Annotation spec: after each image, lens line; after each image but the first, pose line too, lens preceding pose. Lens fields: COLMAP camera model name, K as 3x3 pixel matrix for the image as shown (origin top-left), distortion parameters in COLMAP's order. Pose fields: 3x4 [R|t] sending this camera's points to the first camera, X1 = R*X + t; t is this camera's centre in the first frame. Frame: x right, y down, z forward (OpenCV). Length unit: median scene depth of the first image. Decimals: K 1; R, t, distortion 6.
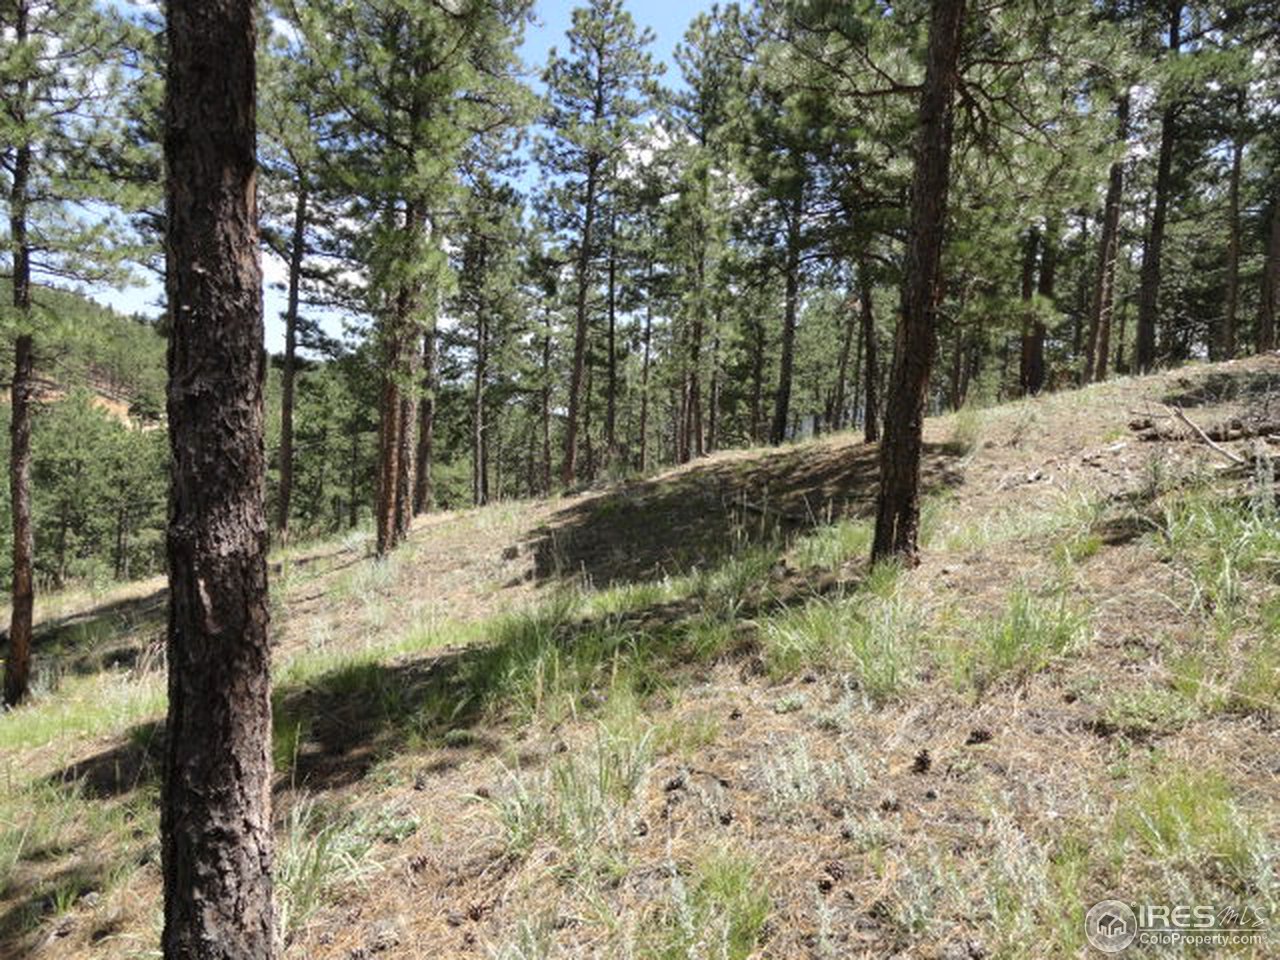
lens RADIAL K [[871.1, 0, 637.7], [0, 871.1, 481.0], [0, 0, 1]] dist [-0.011540, 0.006227]
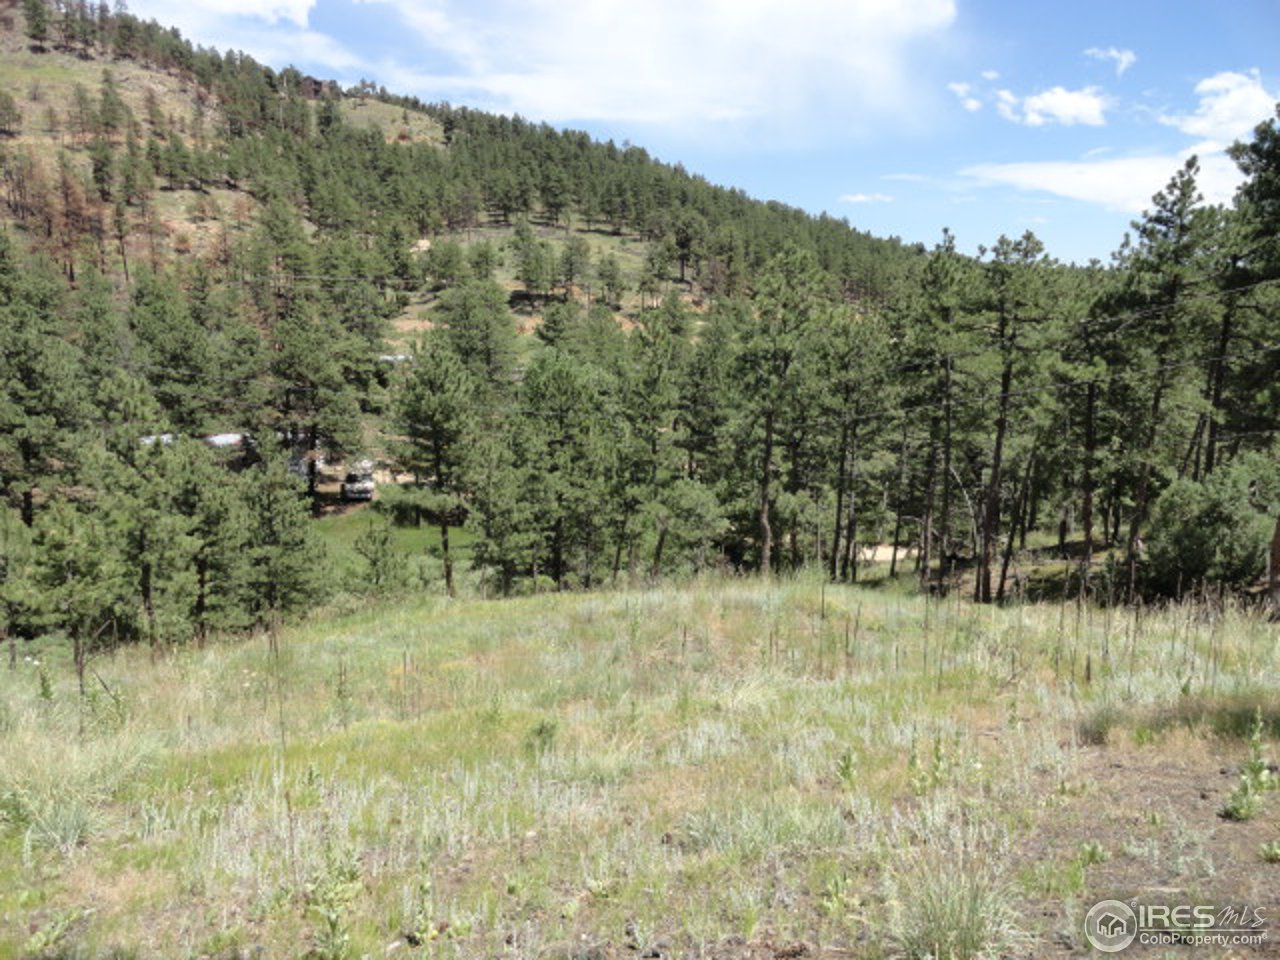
lens RADIAL K [[871.1, 0, 650.5], [0, 871.1, 479.9], [0, 0, 1]] dist [-0.011540, 0.006227]
pose [[0.703068, 0.062121, -0.708404, -0.191071], [0.003433, 0.995869, 0.090736, 0.011986], [0.711115, -0.066225, 0.699950, 0.371575]]
